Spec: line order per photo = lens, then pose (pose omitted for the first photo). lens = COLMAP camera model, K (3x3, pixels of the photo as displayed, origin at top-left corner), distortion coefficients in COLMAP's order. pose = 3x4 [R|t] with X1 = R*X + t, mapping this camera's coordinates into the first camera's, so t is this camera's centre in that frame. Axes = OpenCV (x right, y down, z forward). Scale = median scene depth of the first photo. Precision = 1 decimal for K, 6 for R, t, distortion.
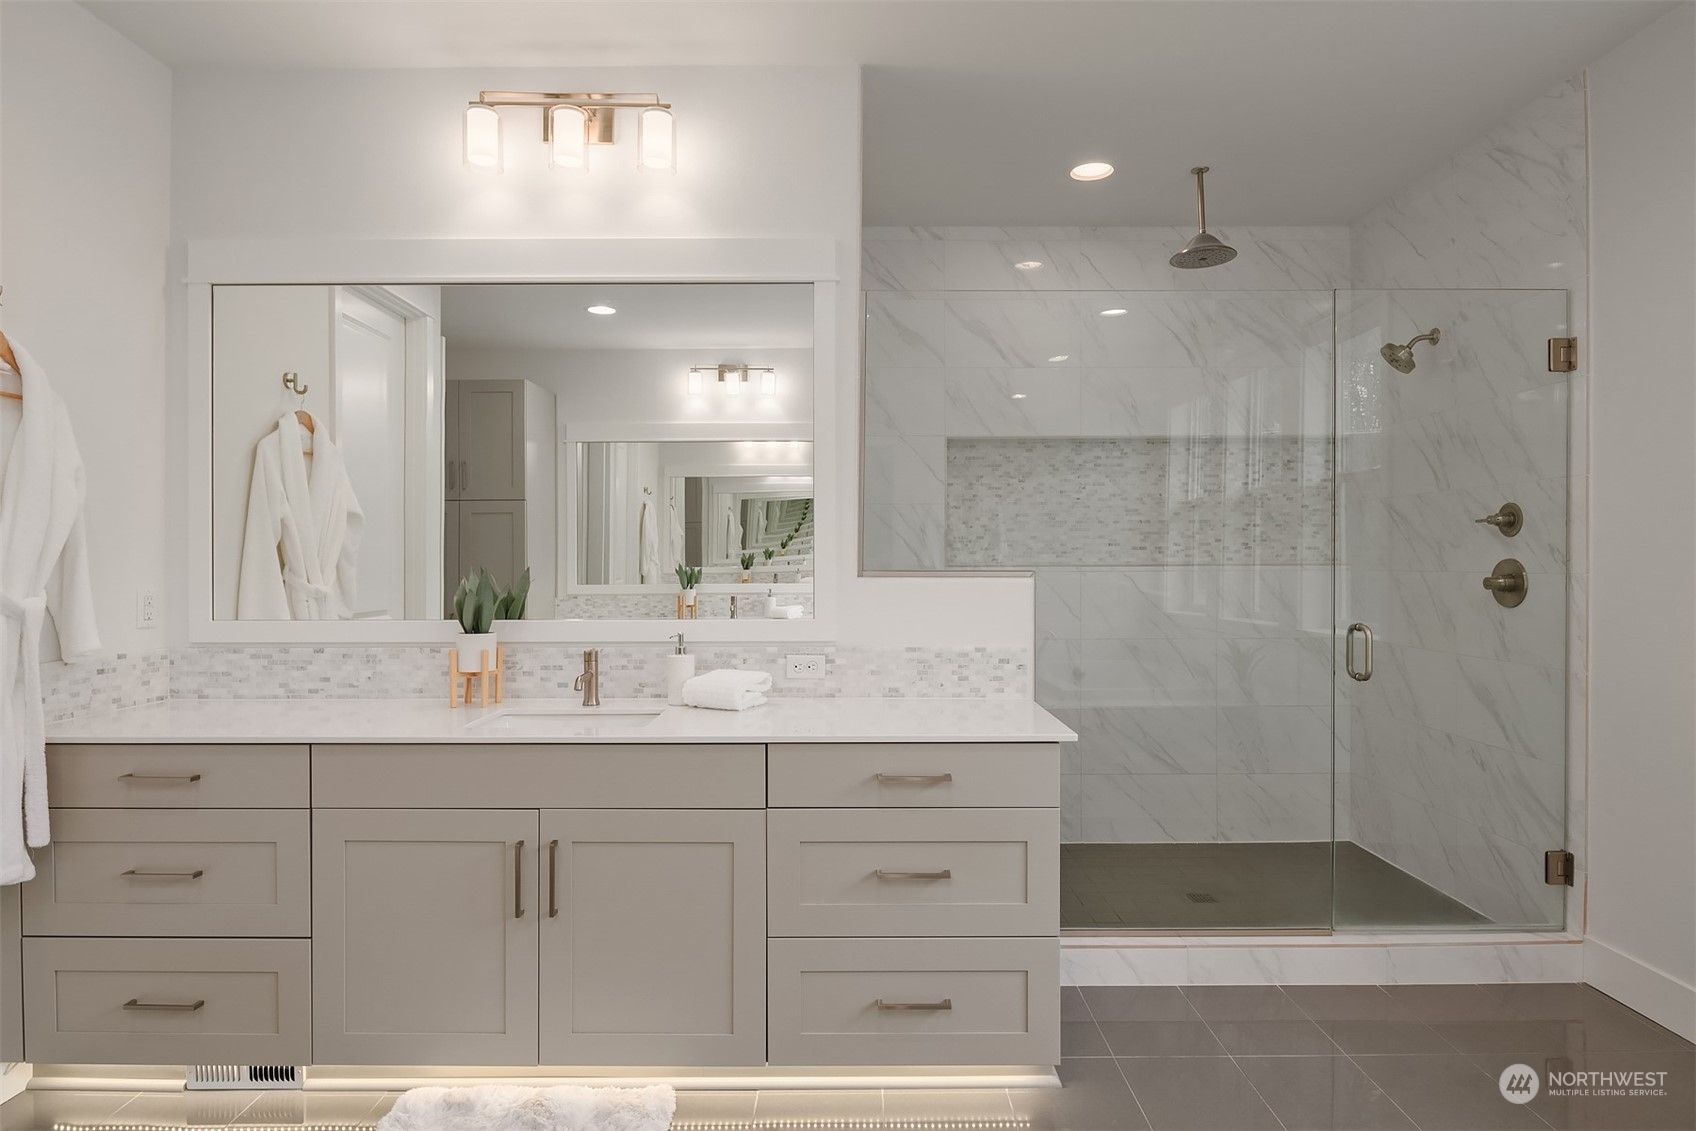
lens RADIAL K [[921.7, 0, 848.0], [0, 921.7, 558.6], [0, 0, 1]] dist [-0.002367, -0.000097]
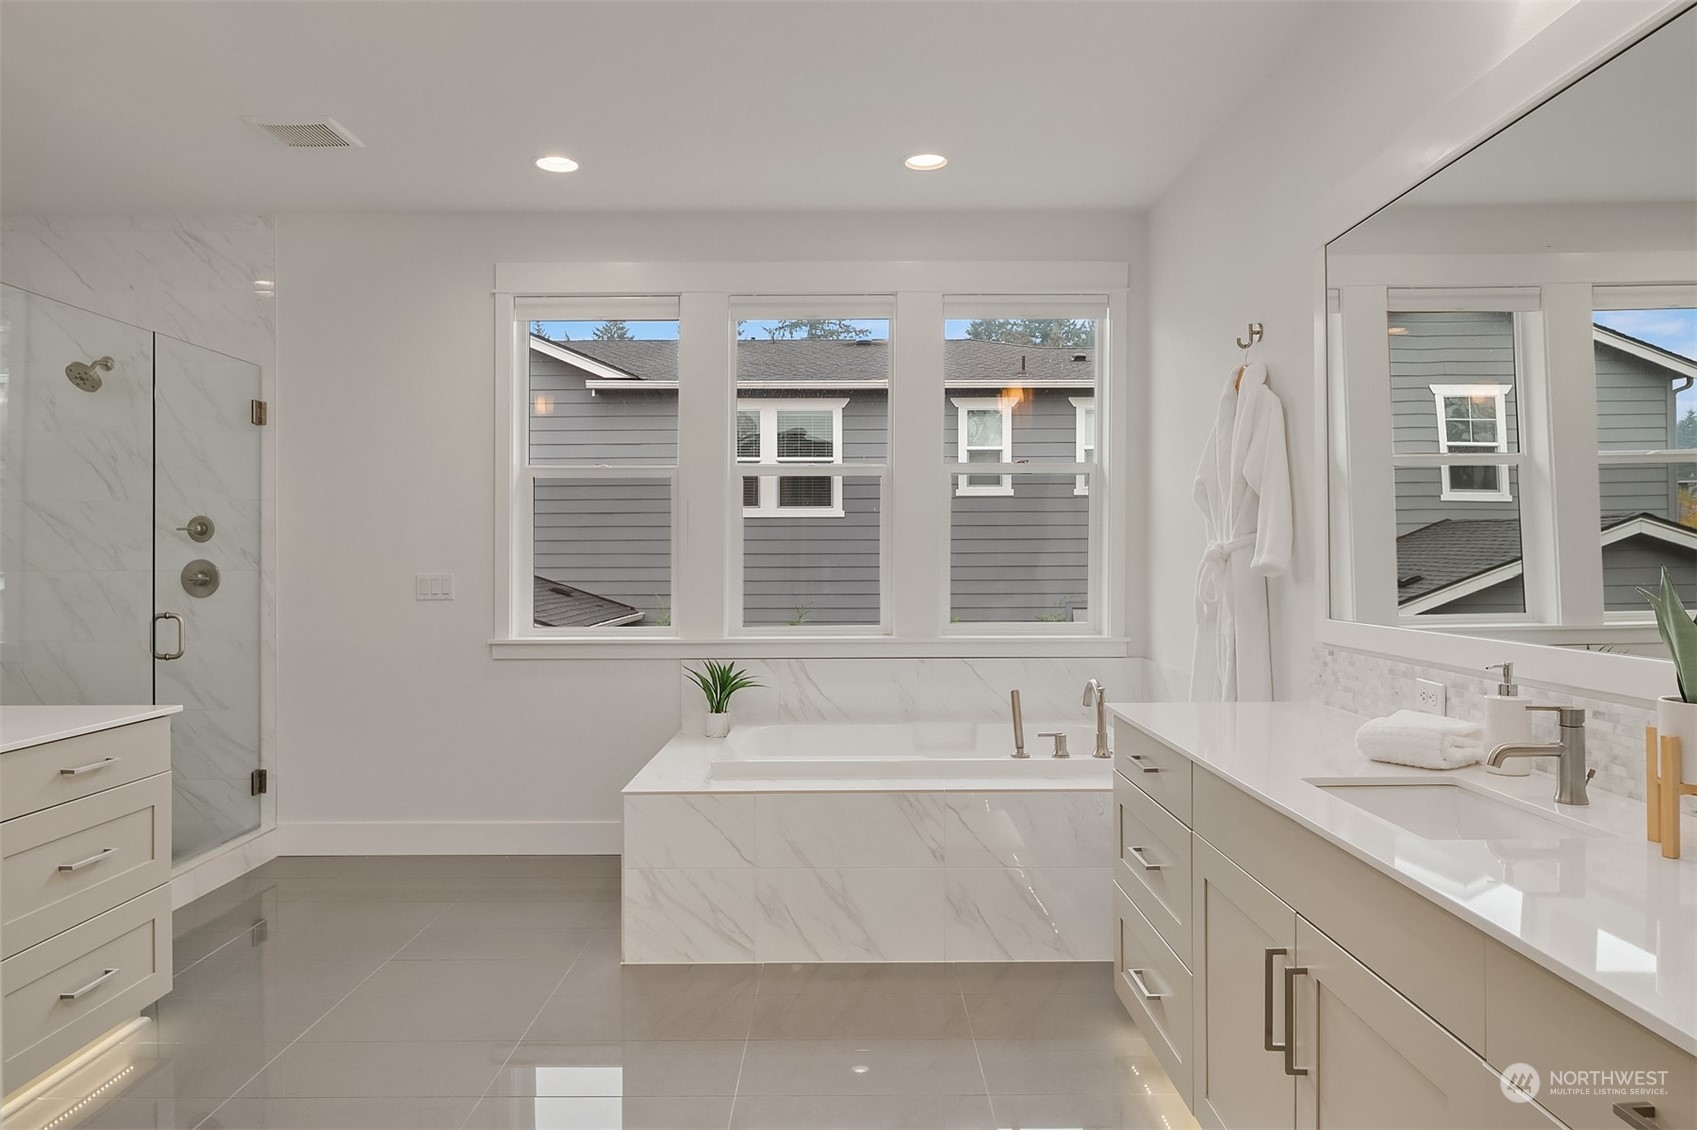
lens RADIAL K [[1137.6, 0, 852.8], [0, 1137.6, 561.7], [0, 0, 1]] dist [-0.010386, -0.000925]
pose [[-0.009933, 0.005246, 0.999937, -0.931038], [0.001738, 0.999985, -0.005229, 0.013969], [-0.999949, 0.001686, -0.009942, 0.119170]]
